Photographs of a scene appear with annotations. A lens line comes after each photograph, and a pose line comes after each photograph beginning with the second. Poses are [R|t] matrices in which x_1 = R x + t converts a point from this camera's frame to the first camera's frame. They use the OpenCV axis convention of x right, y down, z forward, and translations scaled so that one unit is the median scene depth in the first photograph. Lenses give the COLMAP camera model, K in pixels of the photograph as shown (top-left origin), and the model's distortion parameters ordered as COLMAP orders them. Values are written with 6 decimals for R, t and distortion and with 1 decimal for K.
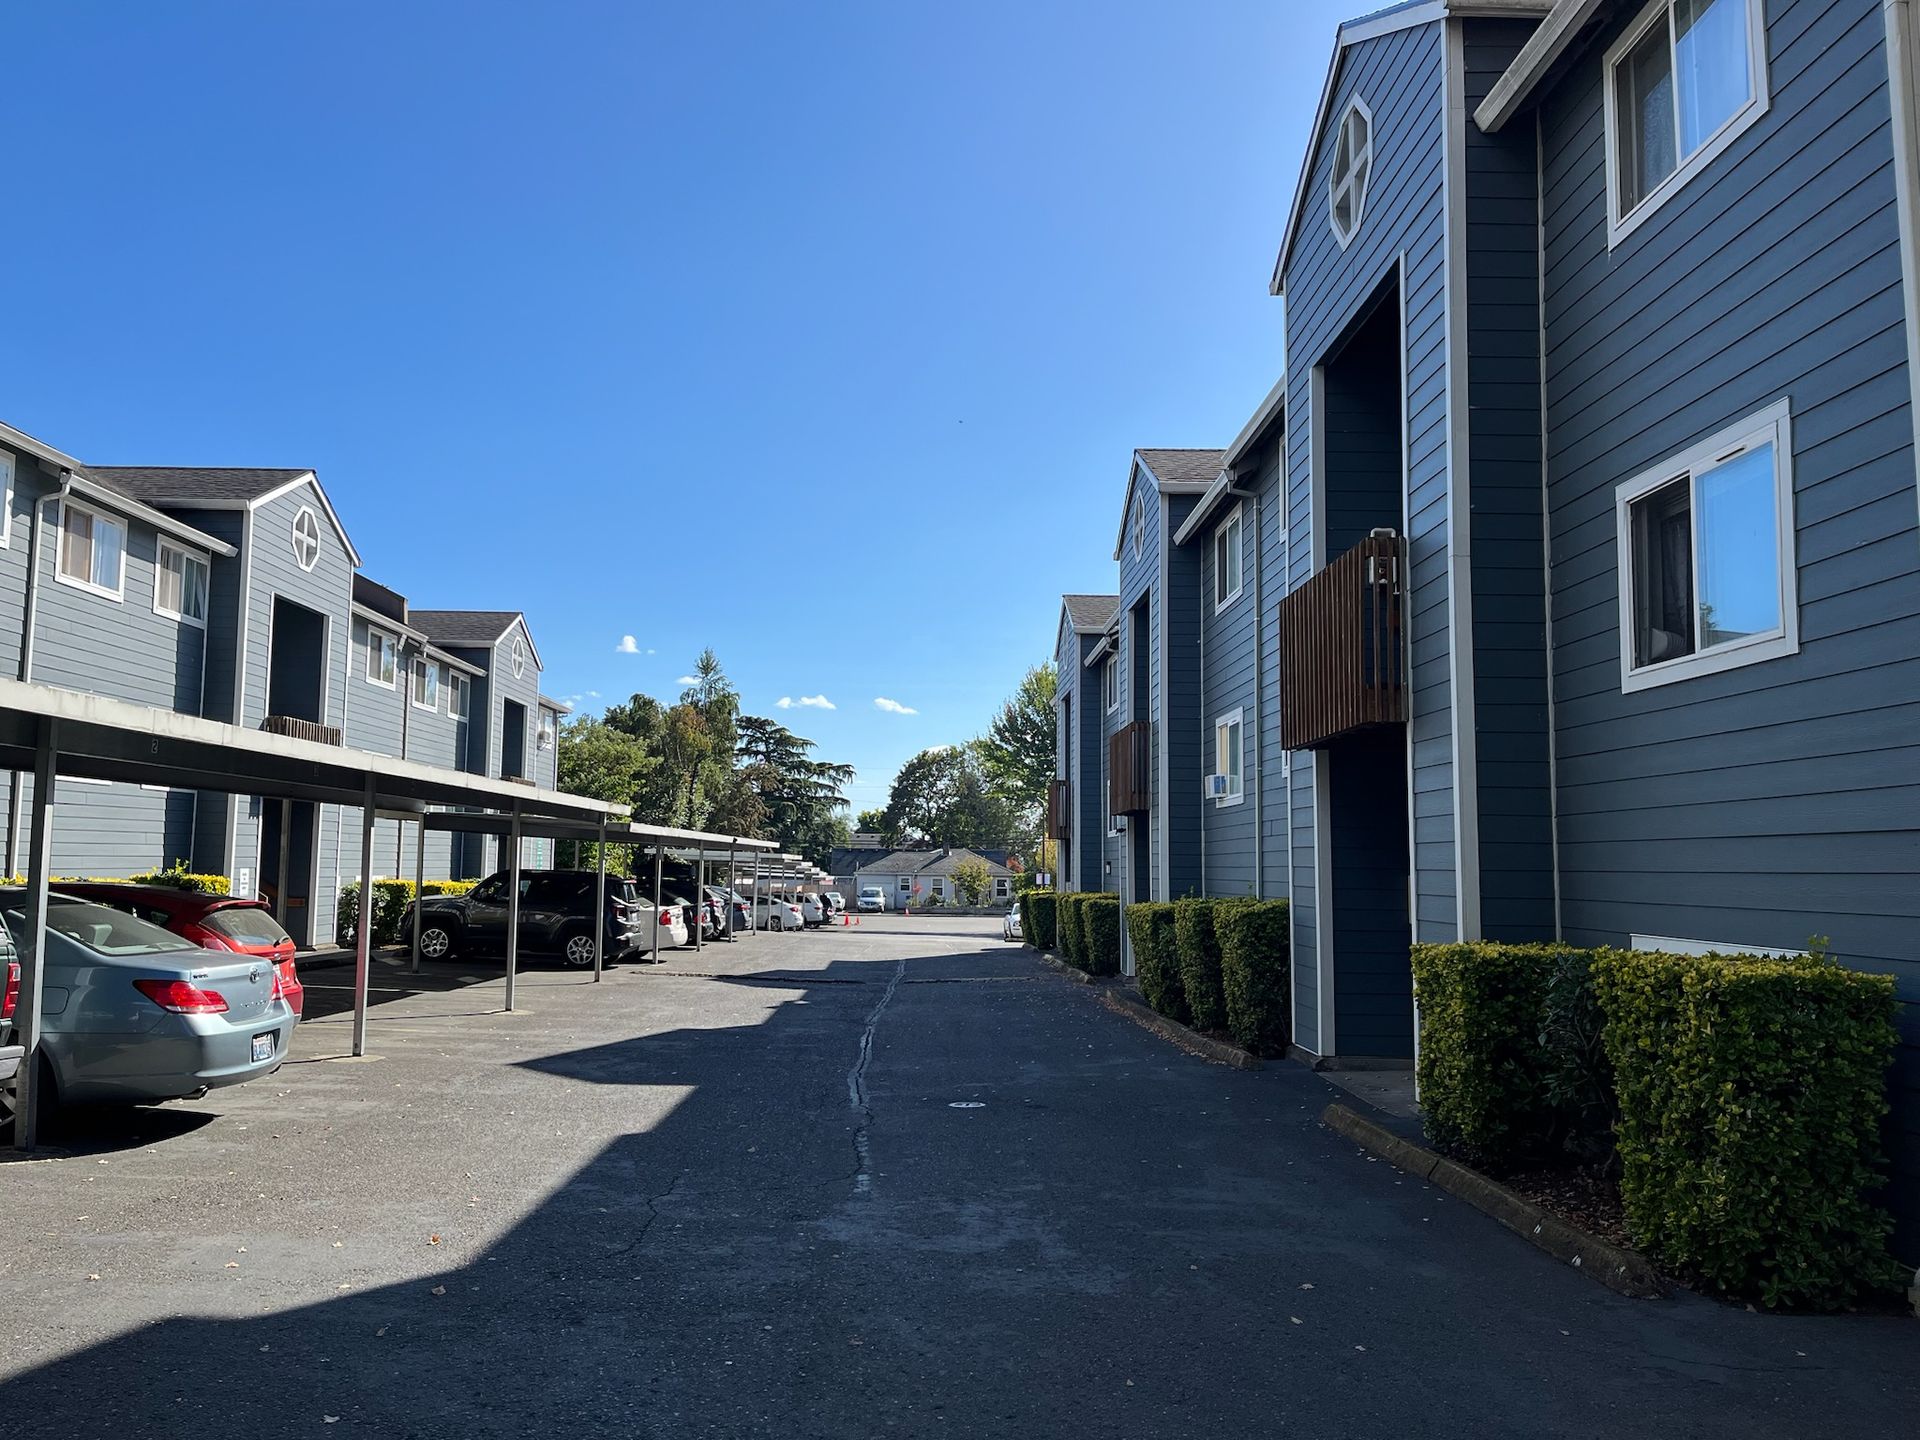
lens RADIAL K [[1435.8, 0, 933.2], [0, 1435.8, 724.3], [0, 0, 1]] dist [0.074131, -0.088029]
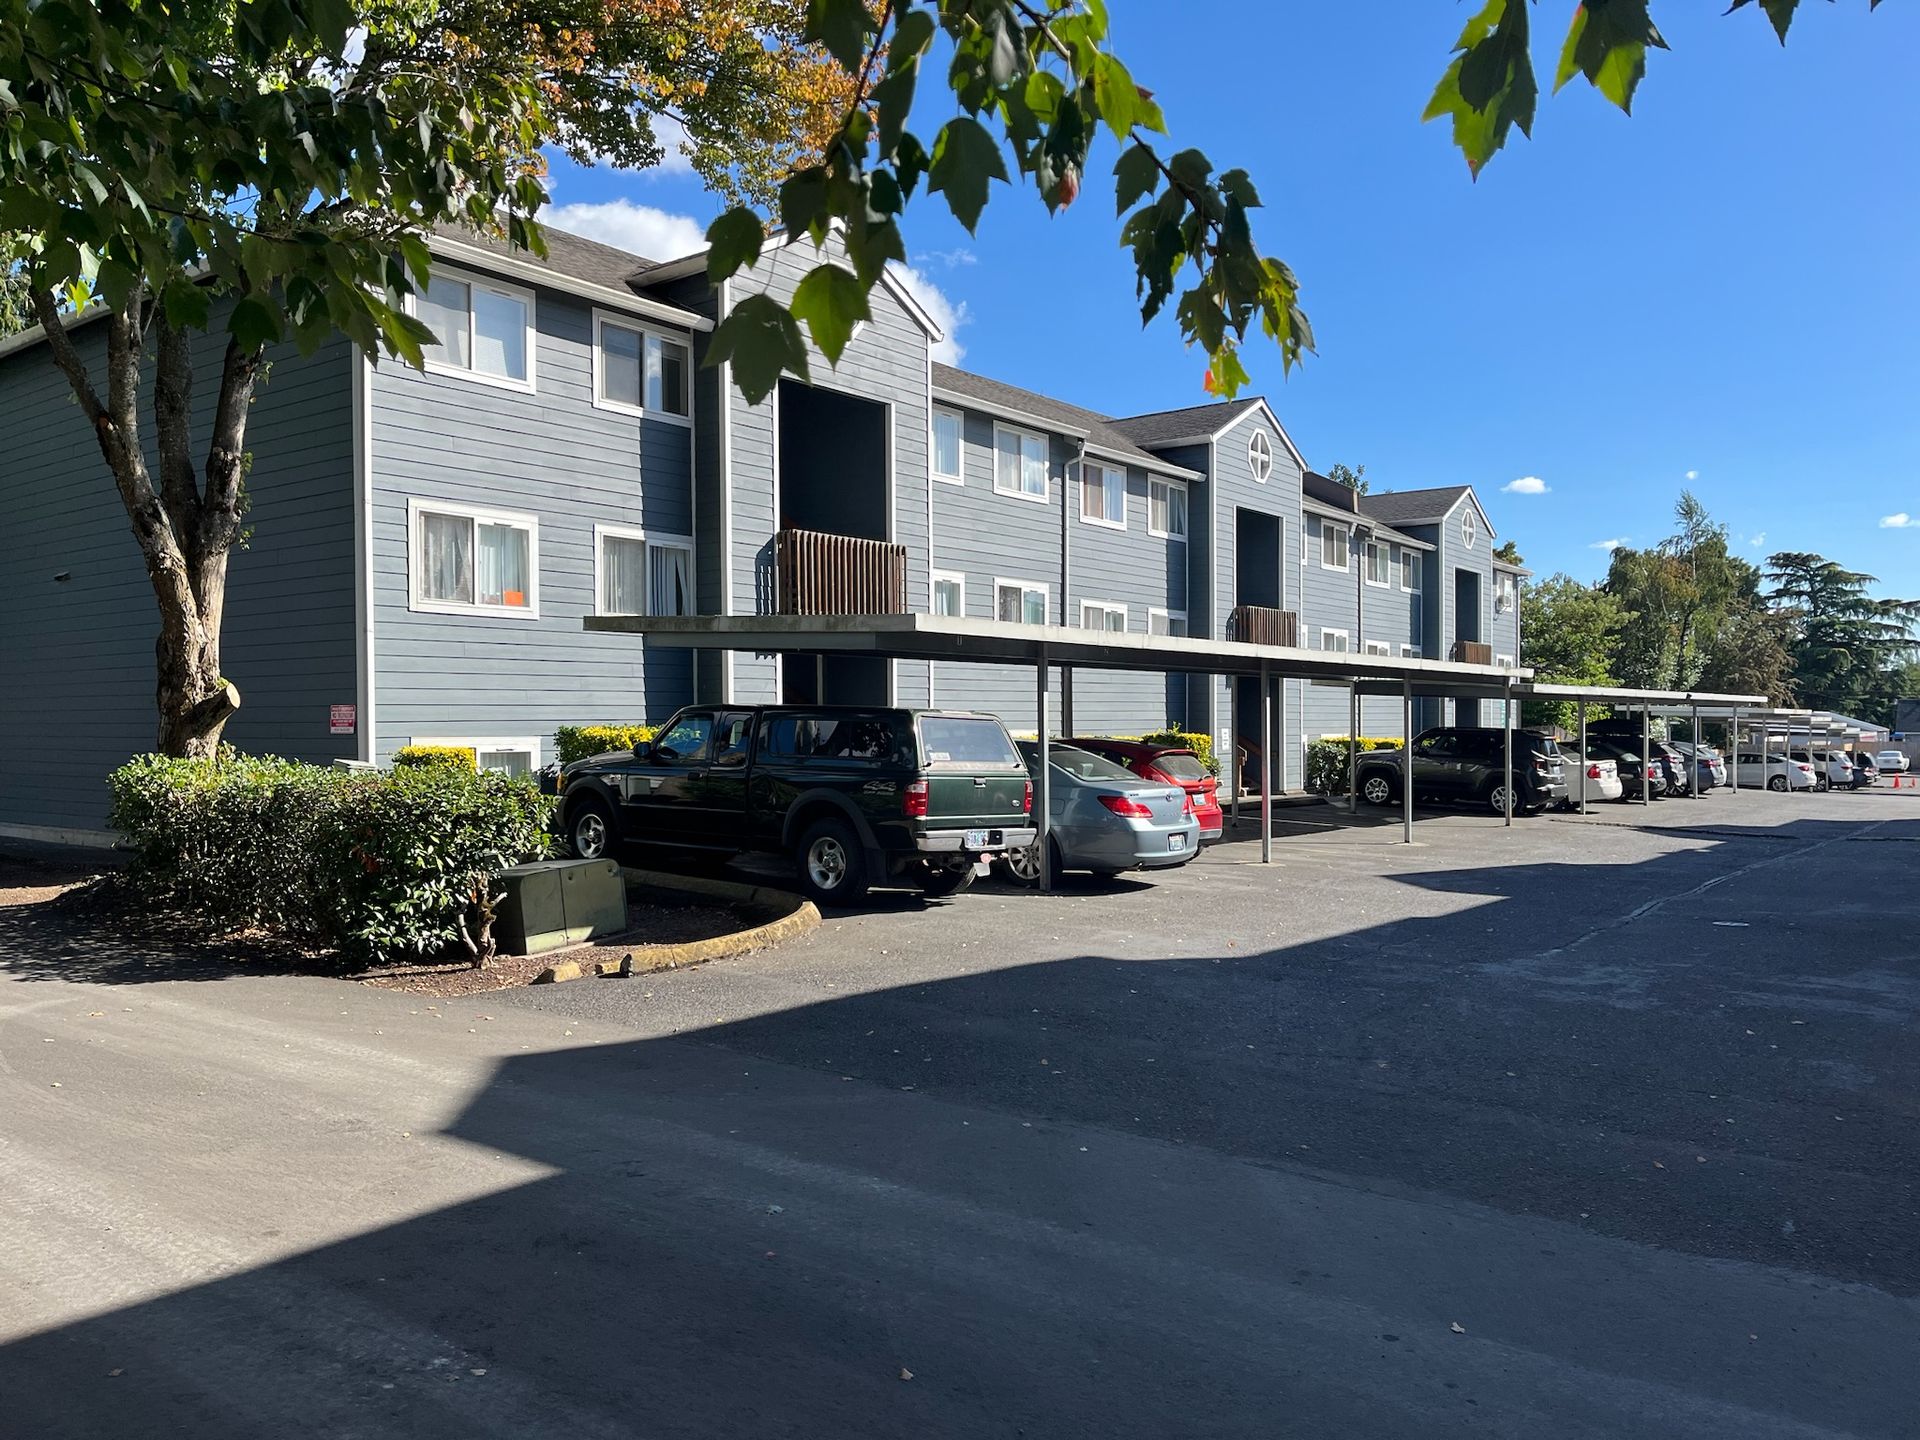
lens RADIAL K [[1412.6, 0, 966.7], [0, 1412.6, 729.9], [0, 0, 1]] dist [0.067558, -0.101604]
pose [[0.791790, -0.010678, -0.610701, 0.099855], [0.072284, 0.994459, 0.076331, -0.009891], [0.606502, -0.104582, 0.788174, -0.108928]]
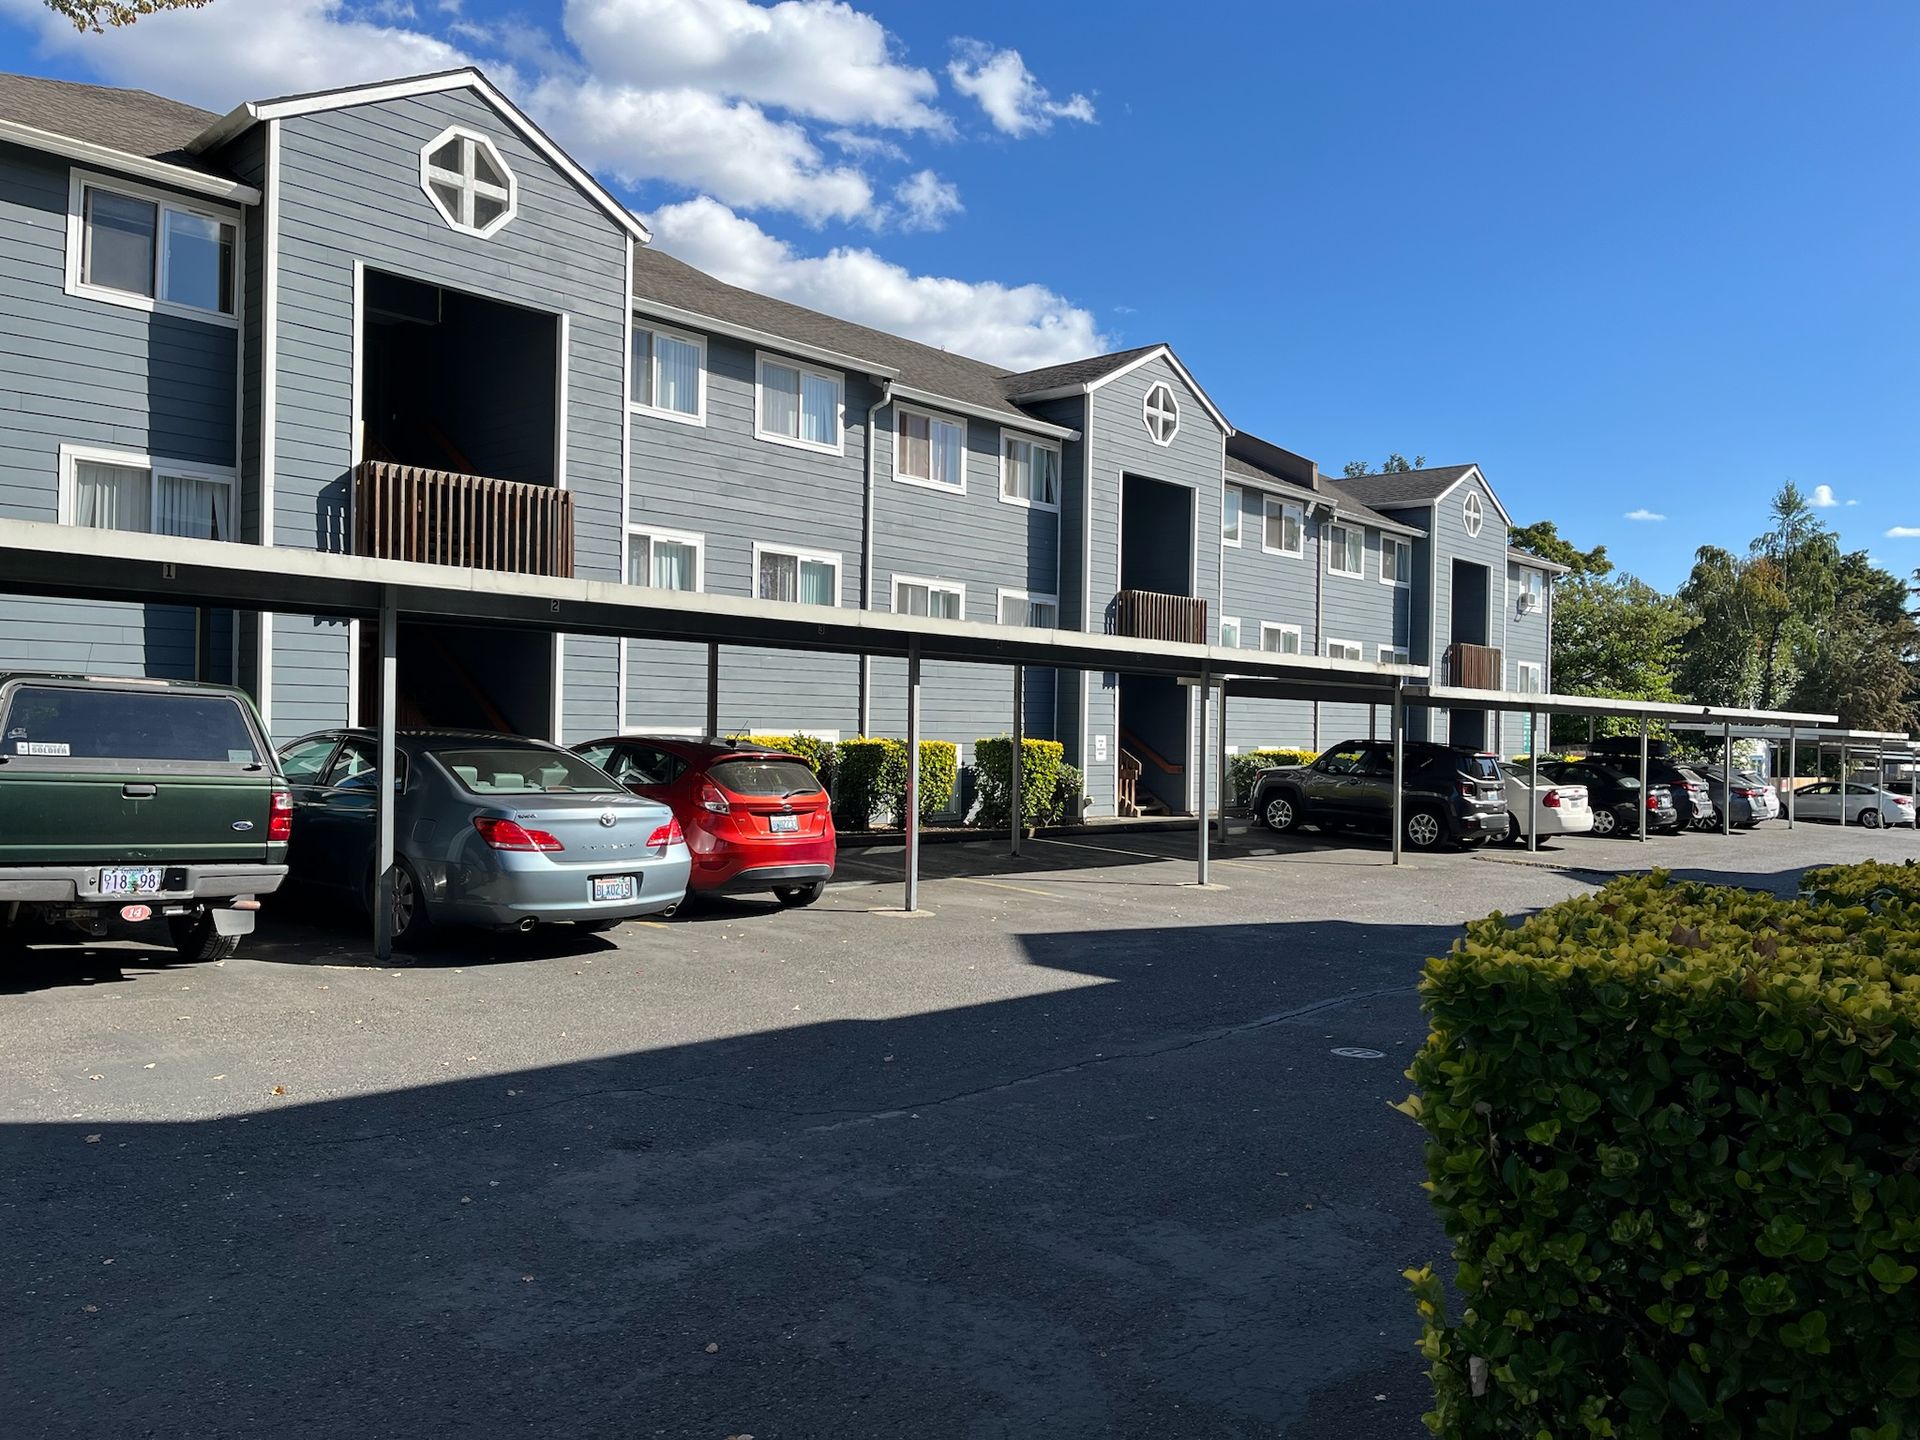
lens RADIAL K [[1435.8, 0, 933.2], [0, 1435.8, 724.3], [0, 0, 1]] dist [0.074131, -0.088029]
pose [[0.735945, 0.001084, -0.677040, 0.145078], [0.055586, 0.996526, 0.062017, 0.018659], [0.674755, -0.083275, 0.733328, 0.142198]]
